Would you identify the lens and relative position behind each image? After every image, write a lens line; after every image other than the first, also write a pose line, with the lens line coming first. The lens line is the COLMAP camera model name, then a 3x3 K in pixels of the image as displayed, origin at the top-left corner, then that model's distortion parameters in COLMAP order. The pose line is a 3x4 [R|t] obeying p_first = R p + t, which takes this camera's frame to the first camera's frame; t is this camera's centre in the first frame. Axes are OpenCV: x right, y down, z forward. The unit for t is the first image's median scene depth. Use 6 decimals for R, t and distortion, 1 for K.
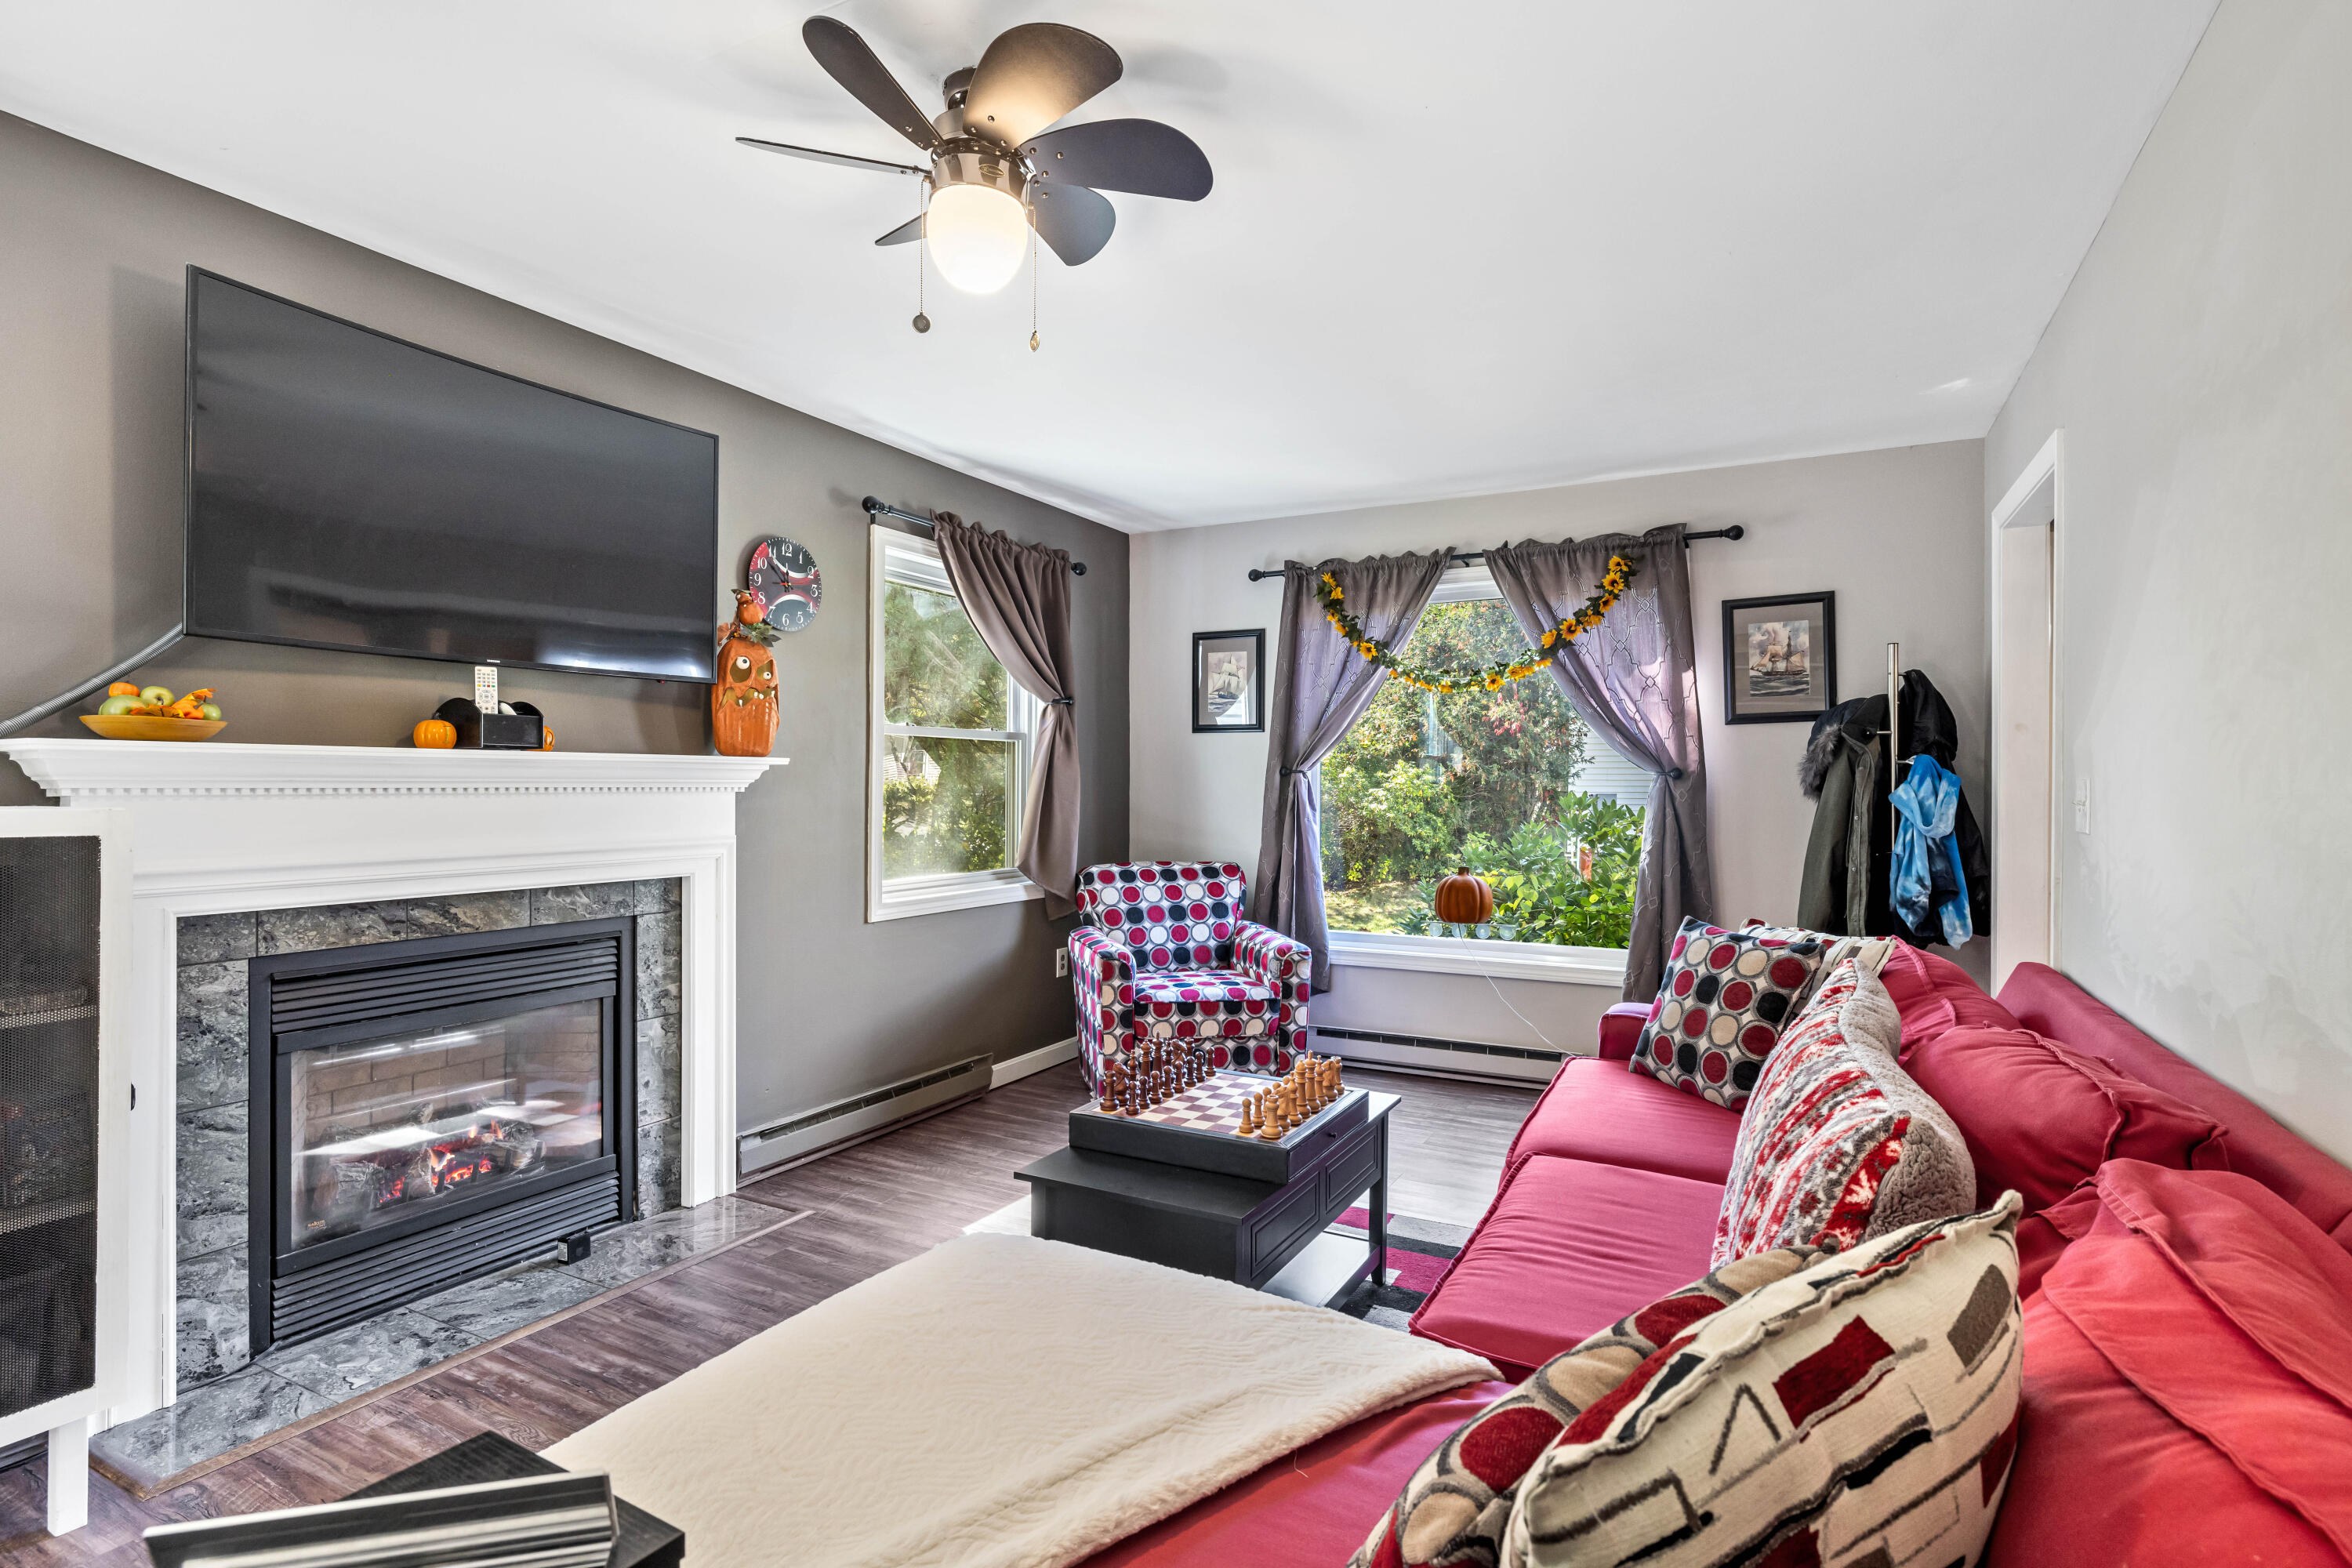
lens RADIAL K [[1148.2, 0, 1173.5], [0, 1148.2, 788.8], [0, 0, 1]] dist [-0.003891, 0.001759]
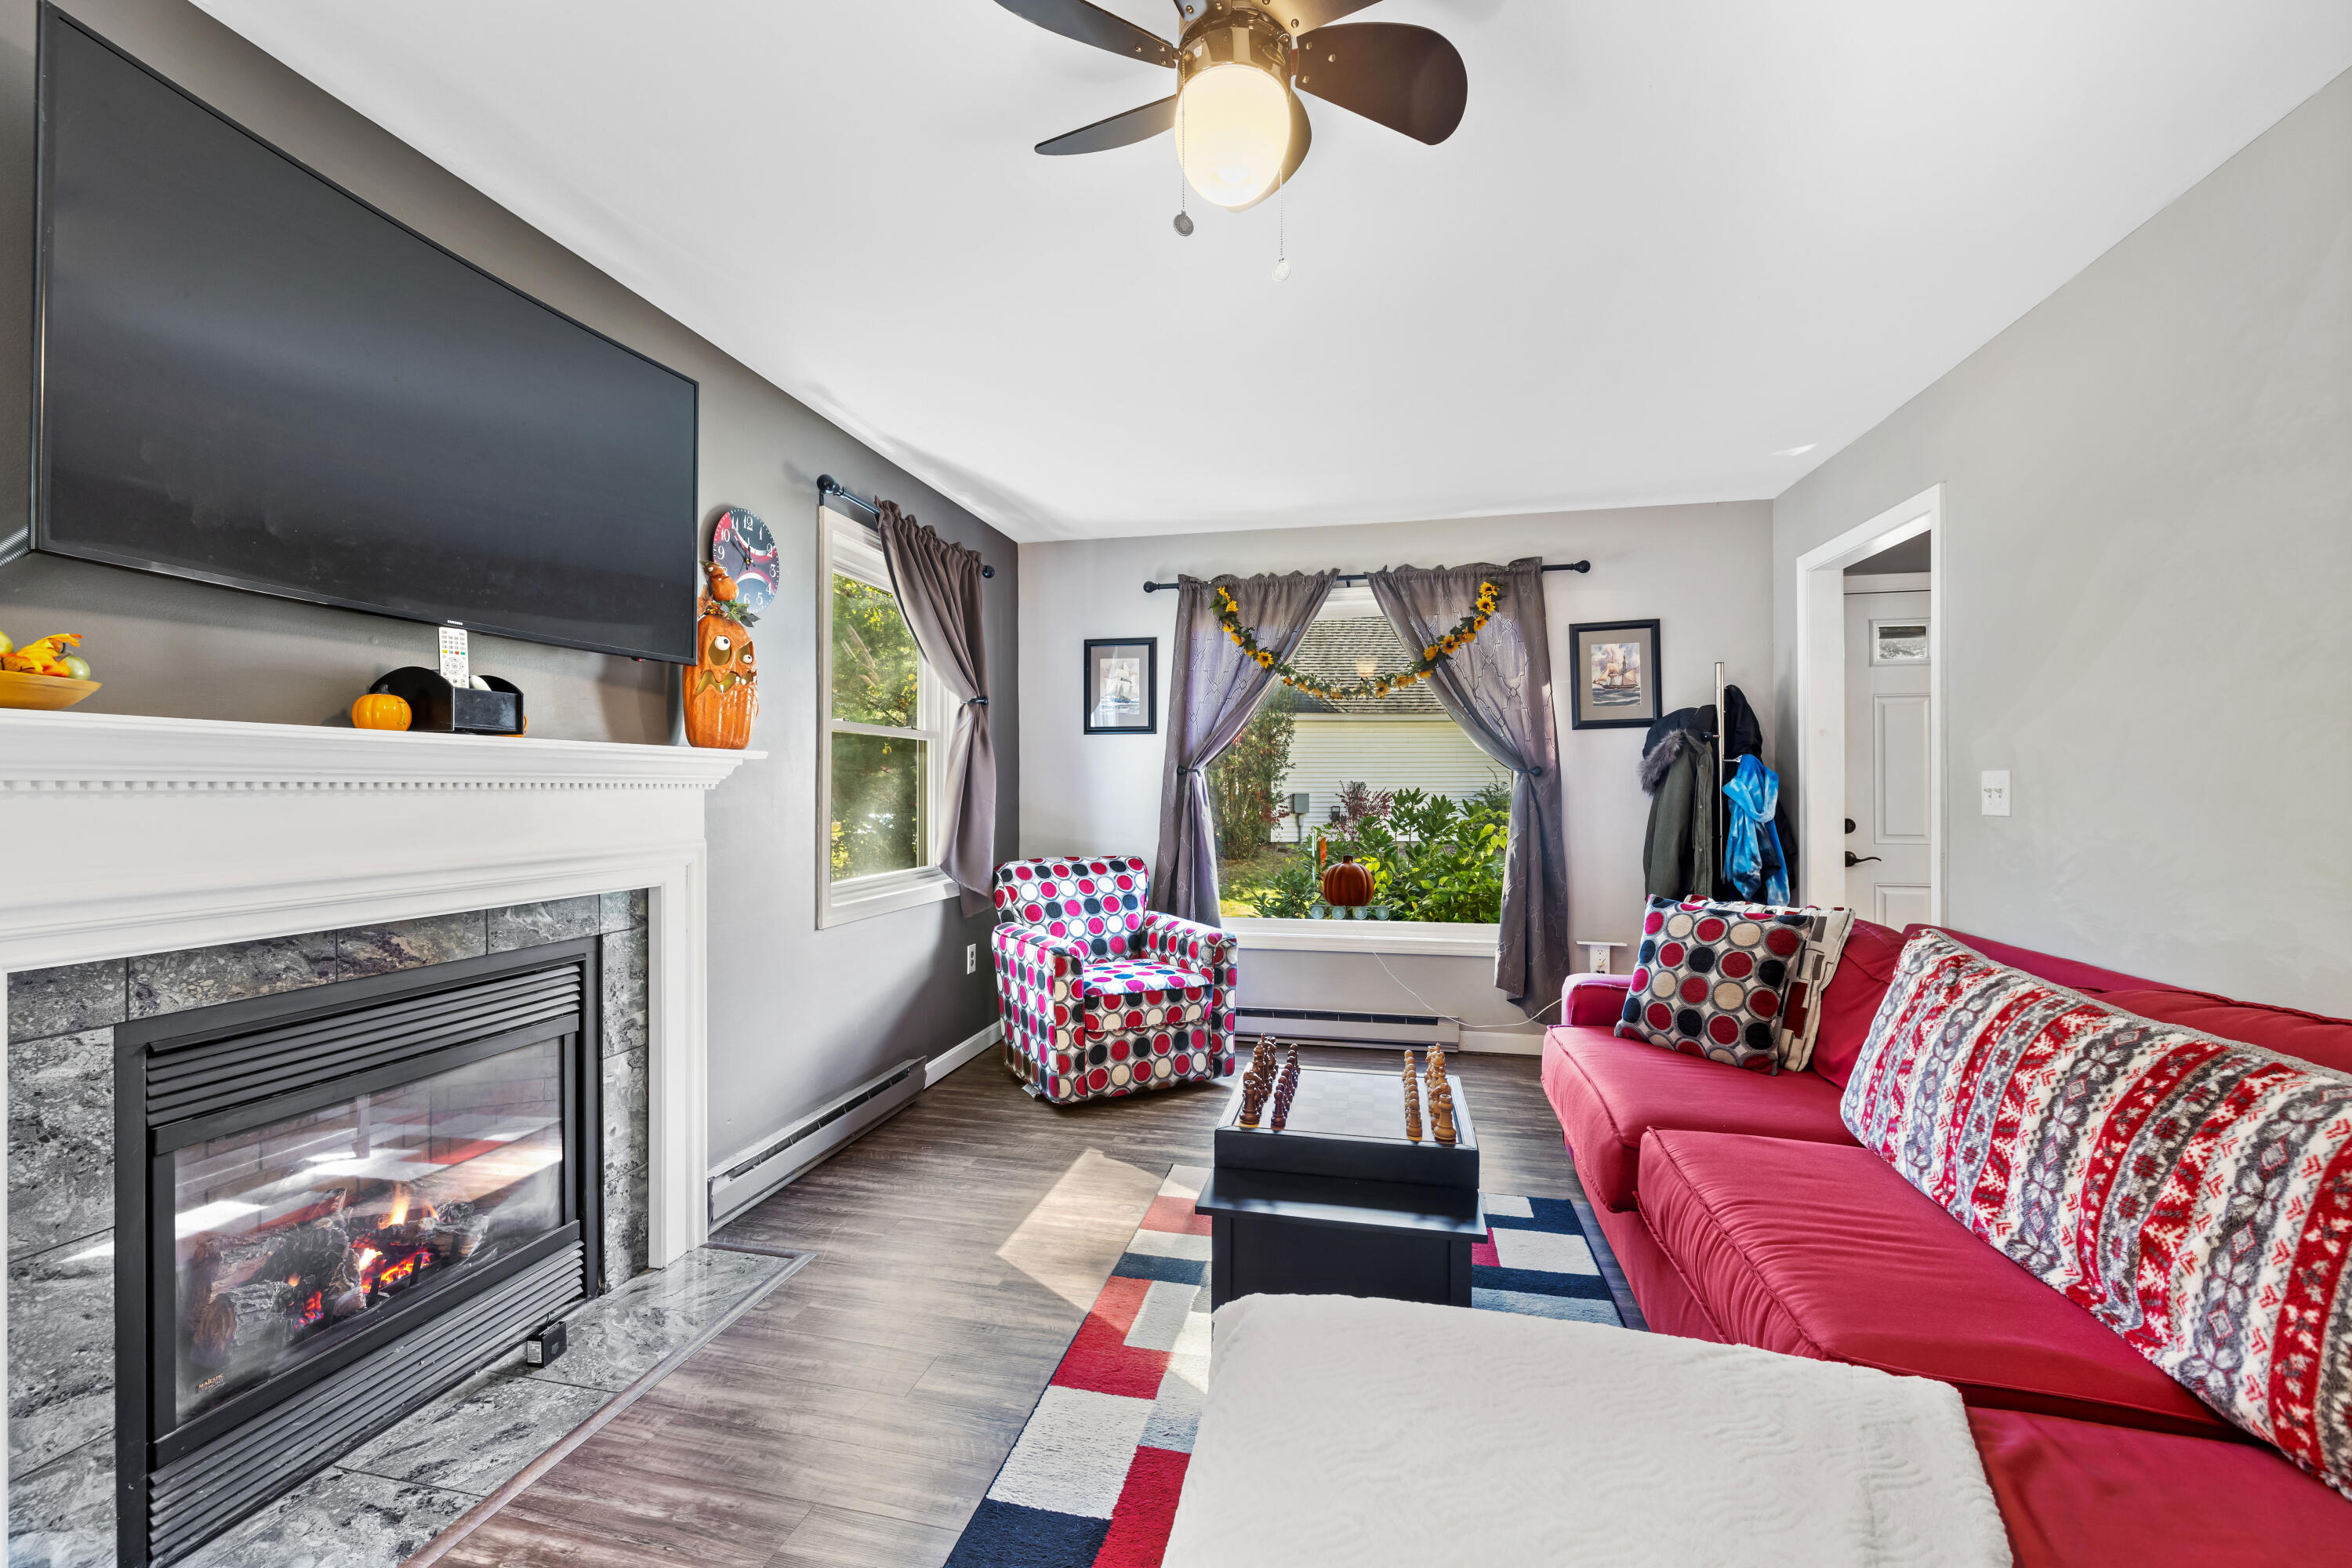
lens RADIAL K [[986.1, 0, 1171.6], [0, 986.1, 786.4], [0, 0, 1]] dist [-0.001203, -0.000374]
pose [[0.964580, -0.004256, 0.263757, -0.252193], [0.005605, 0.999975, -0.004364, 0.006267], [-0.263732, 0.005688, 0.964579, 0.183134]]
